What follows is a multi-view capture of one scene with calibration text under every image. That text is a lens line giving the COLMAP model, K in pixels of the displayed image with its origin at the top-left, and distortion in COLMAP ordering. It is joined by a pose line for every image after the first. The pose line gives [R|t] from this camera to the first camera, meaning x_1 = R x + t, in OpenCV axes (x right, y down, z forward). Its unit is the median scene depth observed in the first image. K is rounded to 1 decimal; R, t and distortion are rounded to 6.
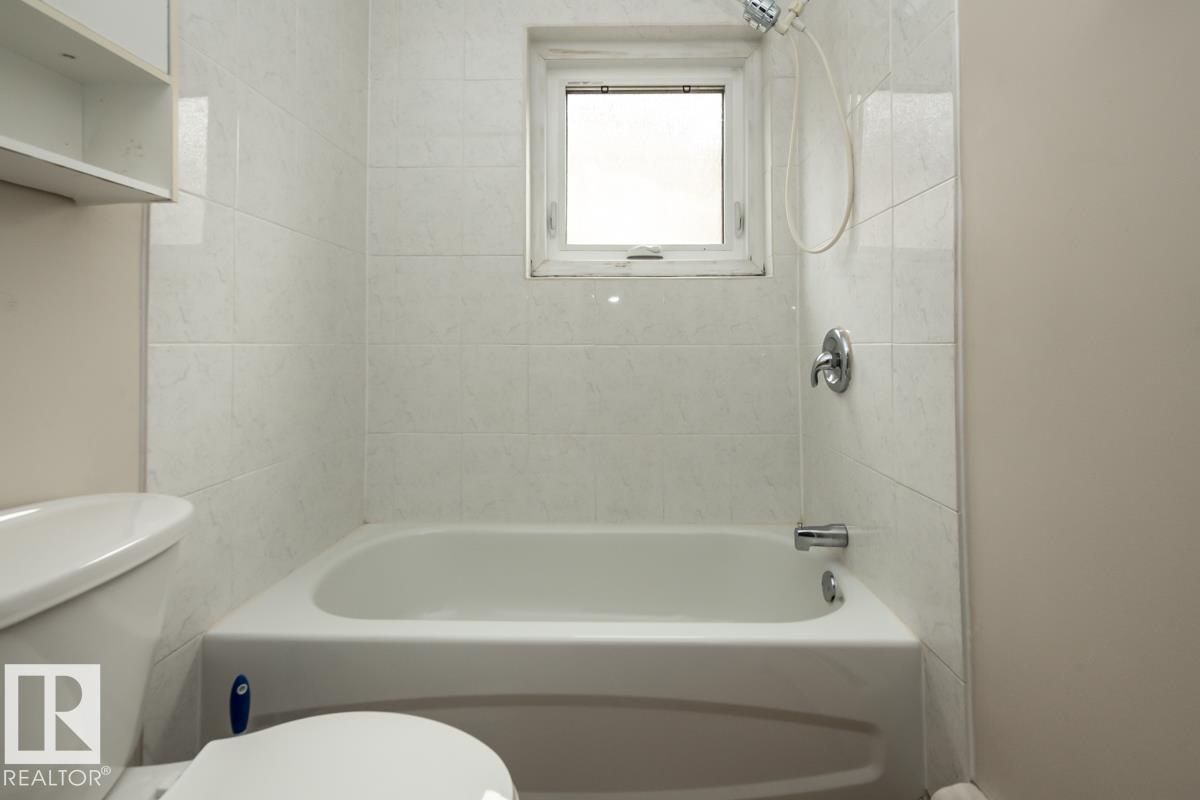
lens RADIAL K [[544.1, 0, 607.3], [0, 544.1, 337.5], [0, 0, 1]] dist [0.001502, -0.002690]
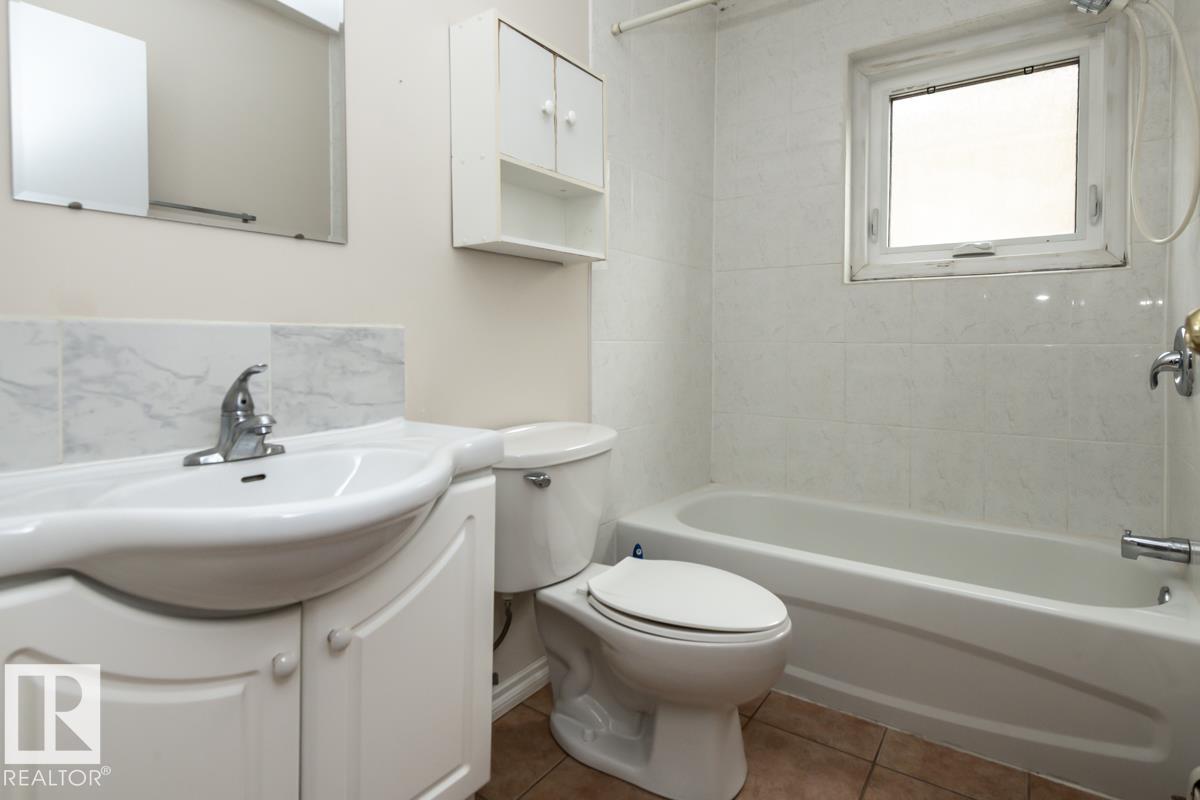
lens RADIAL K [[616.5, 0, 626.6], [0, 616.5, 348.1], [0, 0, 1]] dist [0.005551, 0.000985]
pose [[0.840940, 0.007224, -0.541080, 0.158029], [0.003536, 0.999816, 0.018843, -0.001682], [0.541116, -0.017759, 0.840760, -0.301502]]
